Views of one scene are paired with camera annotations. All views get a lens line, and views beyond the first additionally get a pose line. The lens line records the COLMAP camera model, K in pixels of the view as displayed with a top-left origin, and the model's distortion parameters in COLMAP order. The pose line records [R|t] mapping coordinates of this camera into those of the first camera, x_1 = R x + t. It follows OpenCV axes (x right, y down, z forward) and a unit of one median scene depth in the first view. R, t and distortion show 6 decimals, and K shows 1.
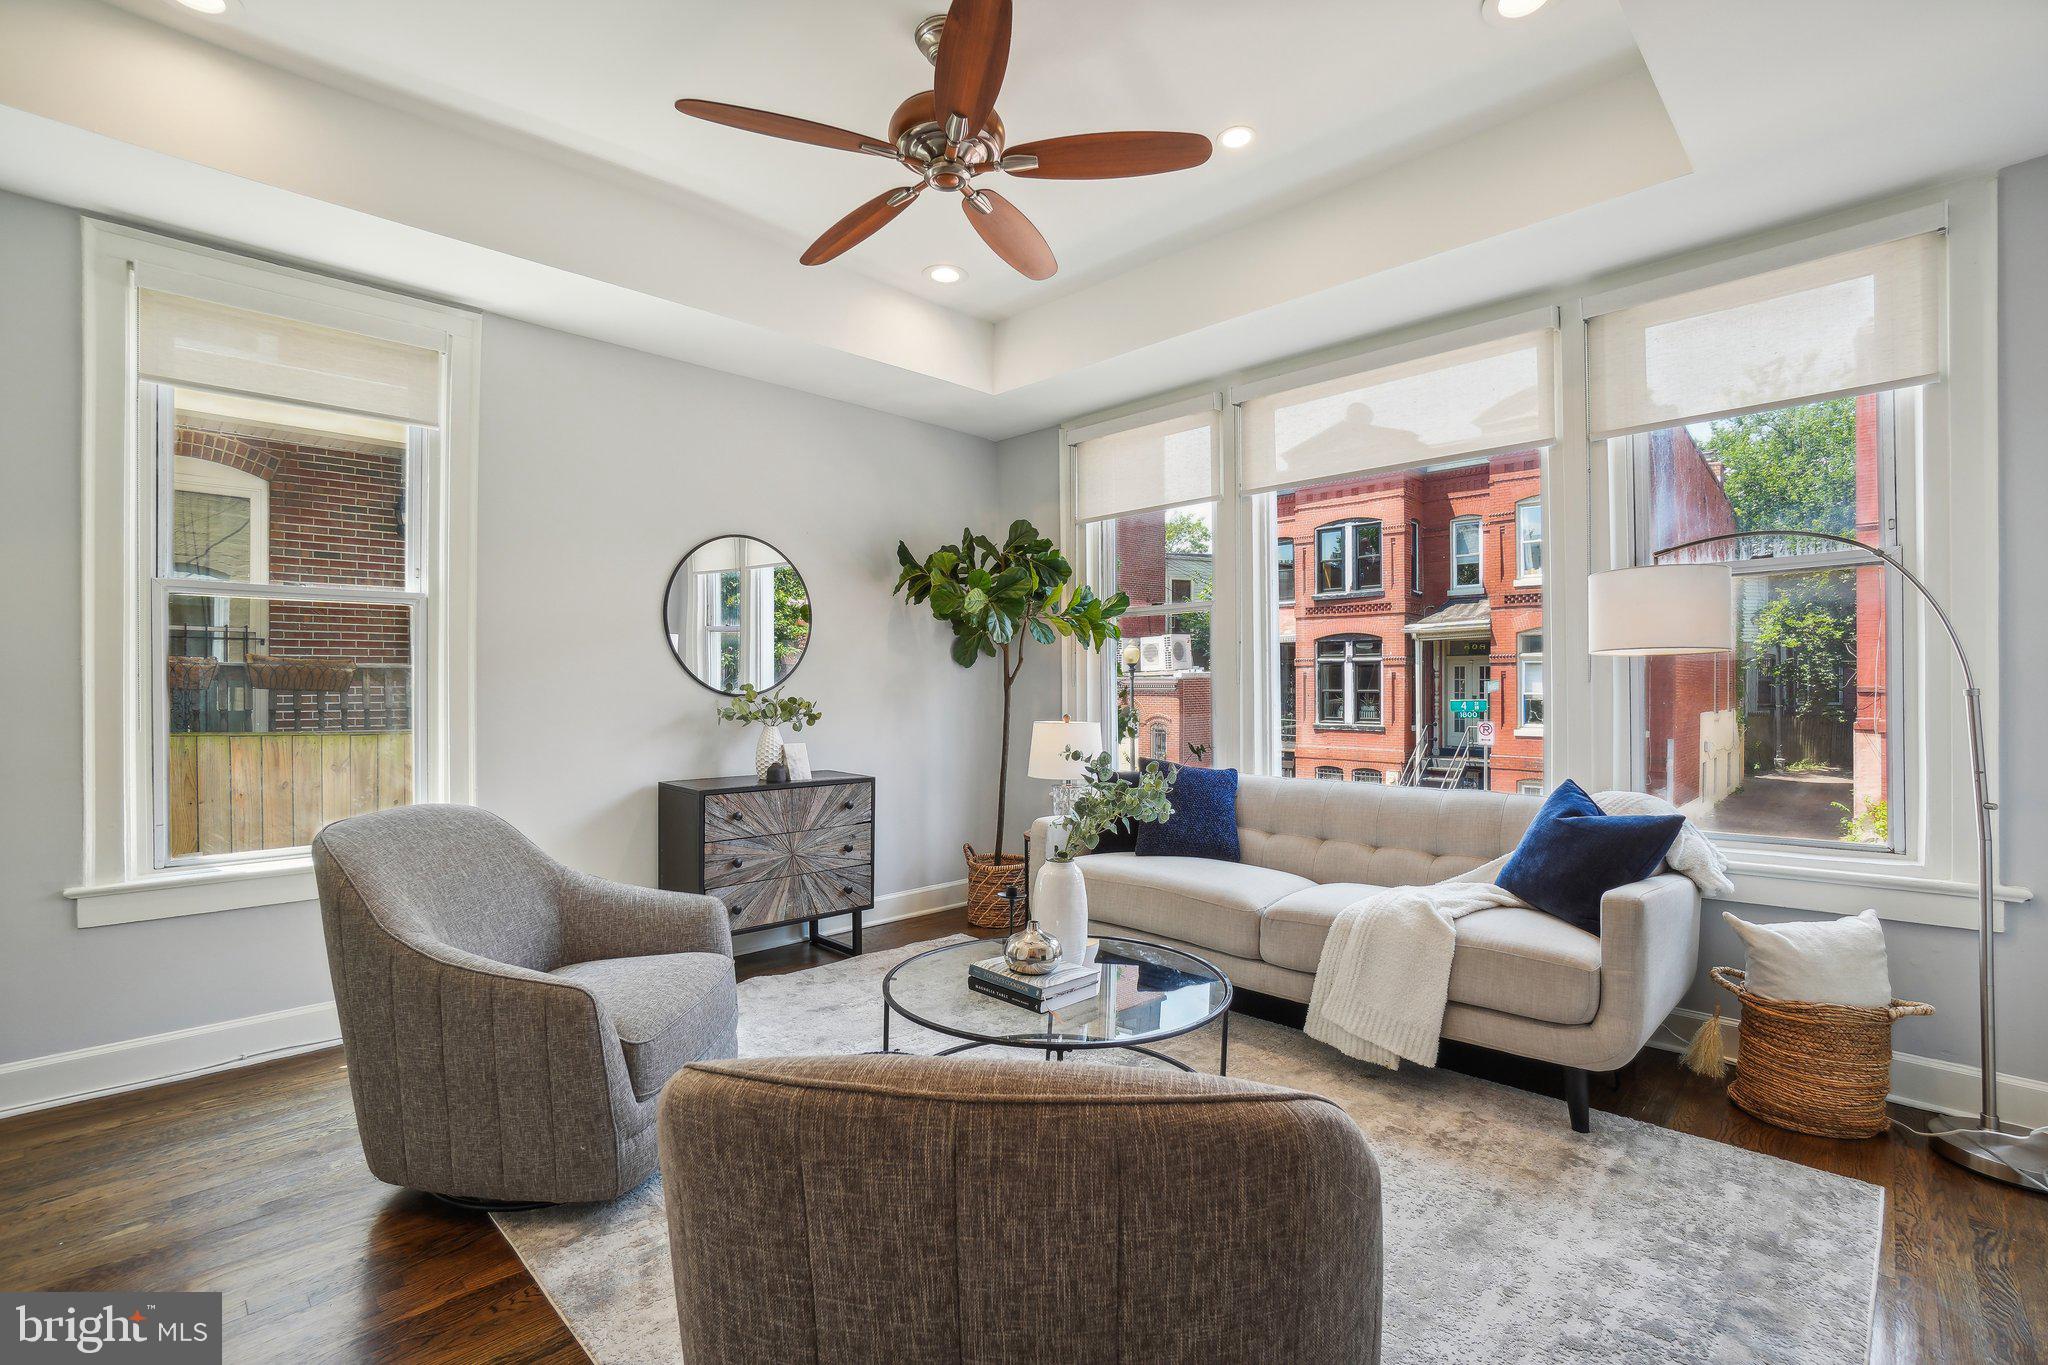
lens RADIAL K [[926.4, 0, 1041.9], [0, 926.4, 682.3], [0, 0, 1]] dist [-0.049426, 0.020982]
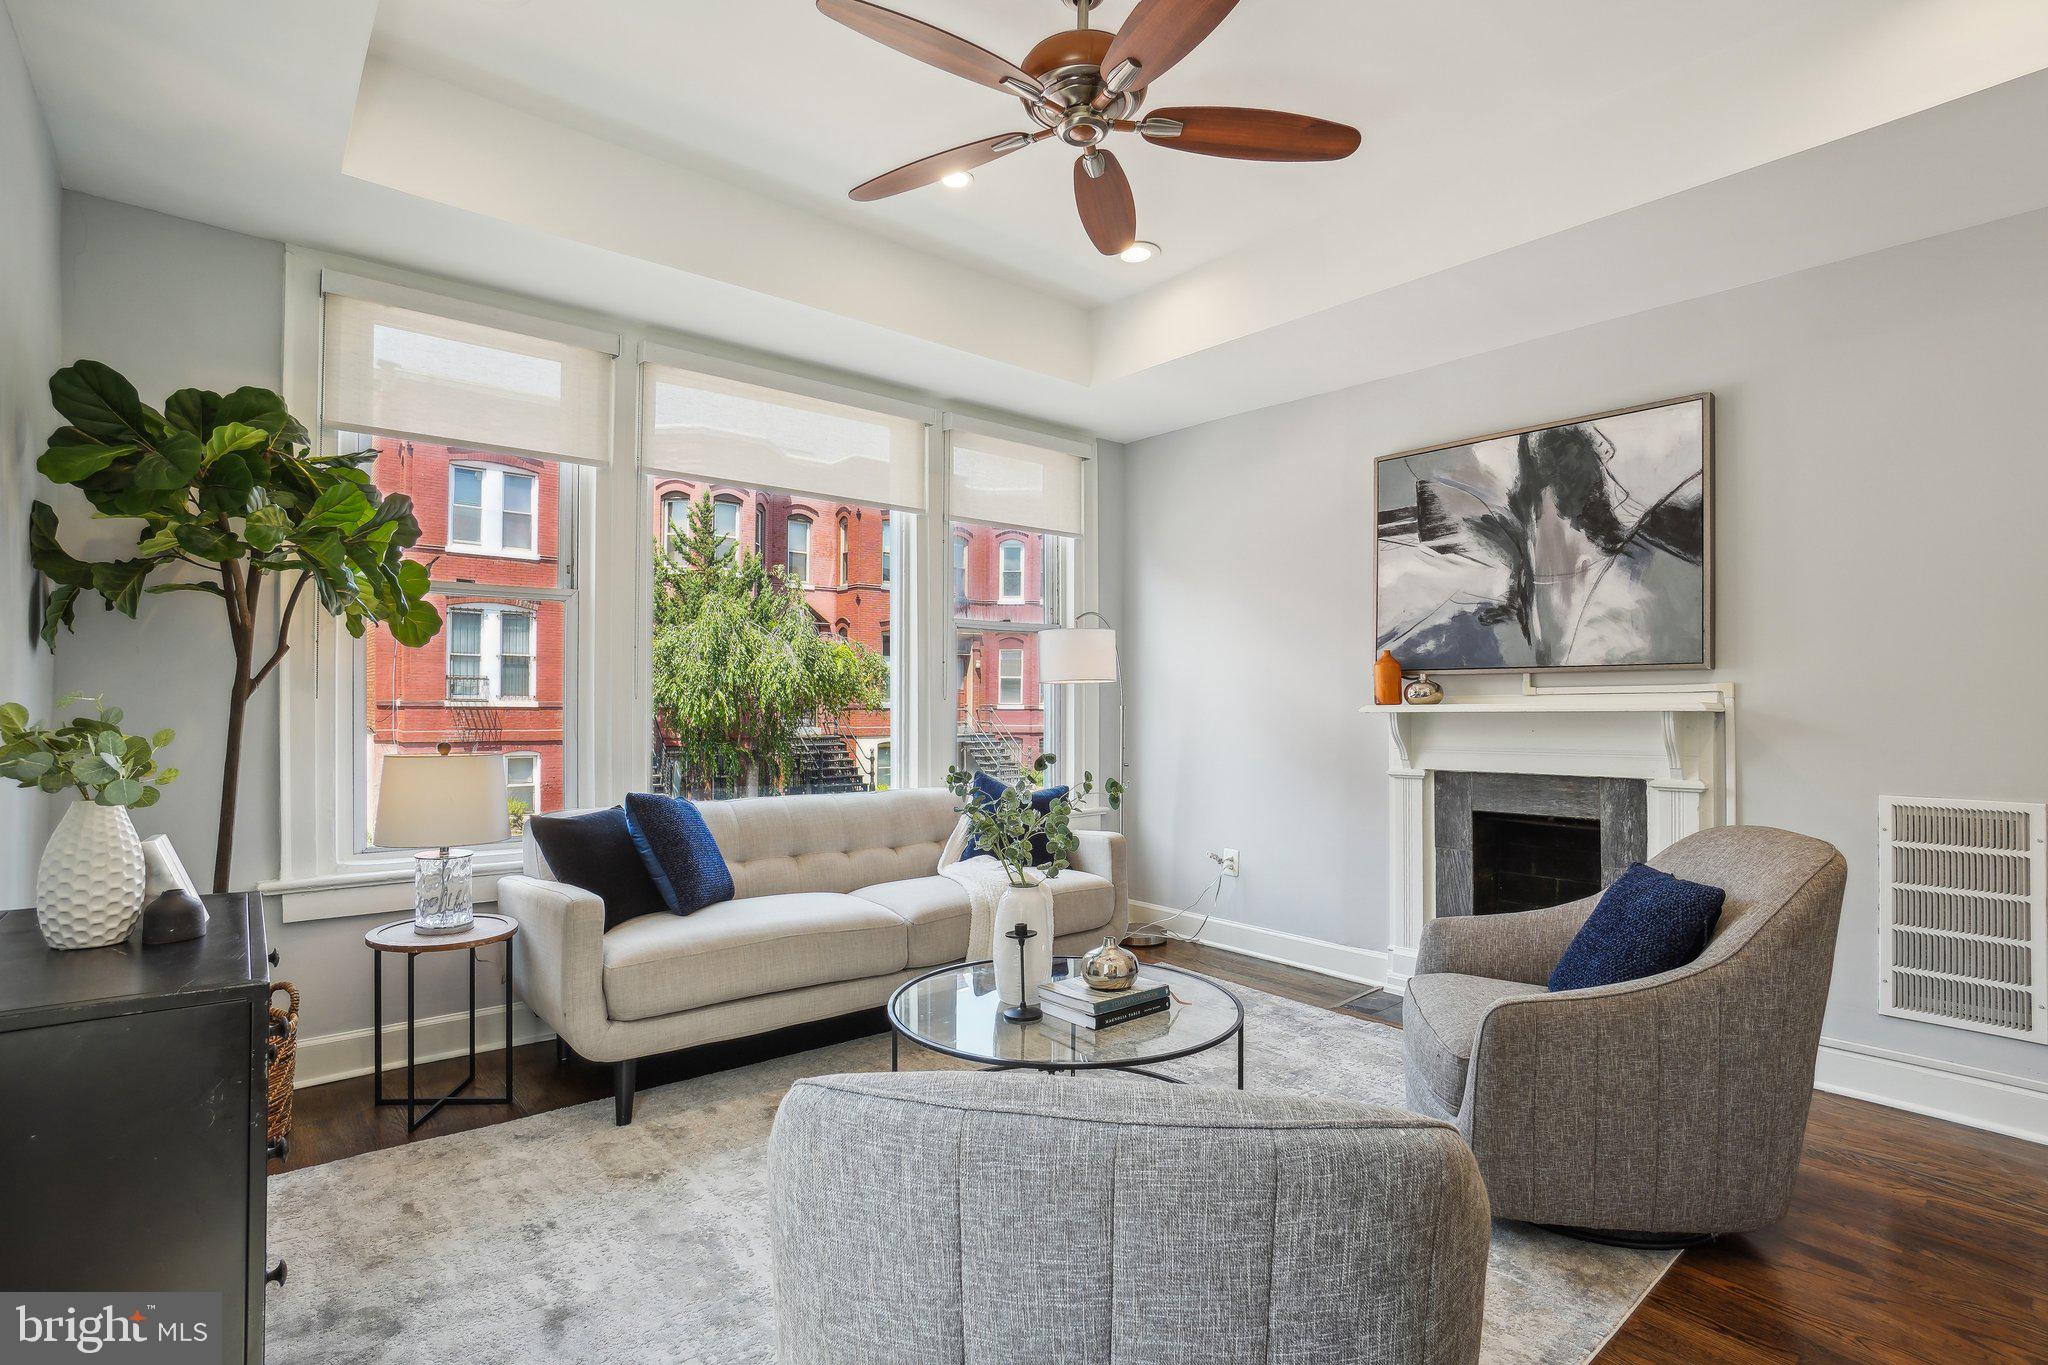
lens RADIAL K [[926.4, 0, 1041.9], [0, 926.4, 682.3], [0, 0, 1]] dist [-0.049426, 0.020982]
pose [[0.091309, 0.021778, 0.995584, -1.130335], [-0.007527, 0.999747, -0.021179, 0.007550], [-0.995794, -0.005560, 0.091450, 1.106043]]
